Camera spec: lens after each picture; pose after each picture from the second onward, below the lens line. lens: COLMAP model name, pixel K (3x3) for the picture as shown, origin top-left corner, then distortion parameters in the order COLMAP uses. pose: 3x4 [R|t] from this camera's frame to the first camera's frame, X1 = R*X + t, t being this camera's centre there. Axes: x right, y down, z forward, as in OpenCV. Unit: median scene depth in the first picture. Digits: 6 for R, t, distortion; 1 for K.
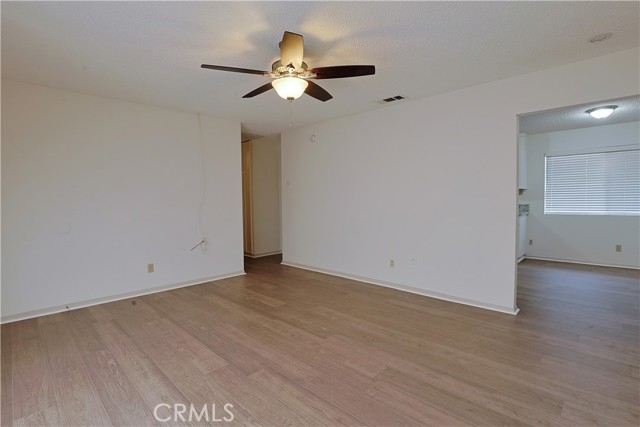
lens RADIAL K [[309.2, 0, 320.6], [0, 309.2, 210.3], [0, 0, 1]] dist [-0.022232, 0.000180]
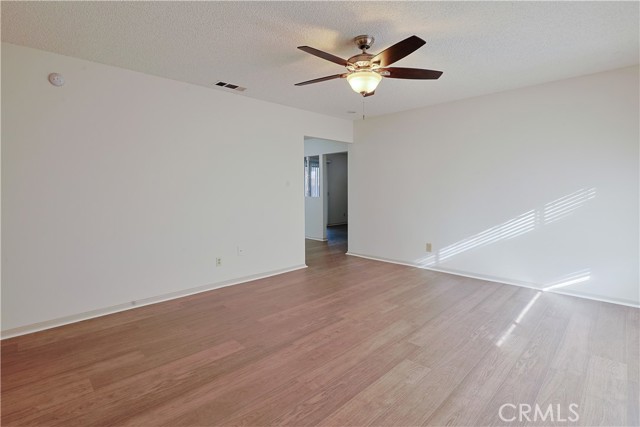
lens RADIAL K [[309.2, 0, 326.6], [0, 309.2, 203.6], [0, 0, 1]] dist [-0.022232, 0.000180]
pose [[0.004287, -0.031272, 0.999502, -1.046712], [0.040662, 0.998690, 0.031072, -0.023005], [-0.999164, 0.040509, 0.005553, 1.027355]]
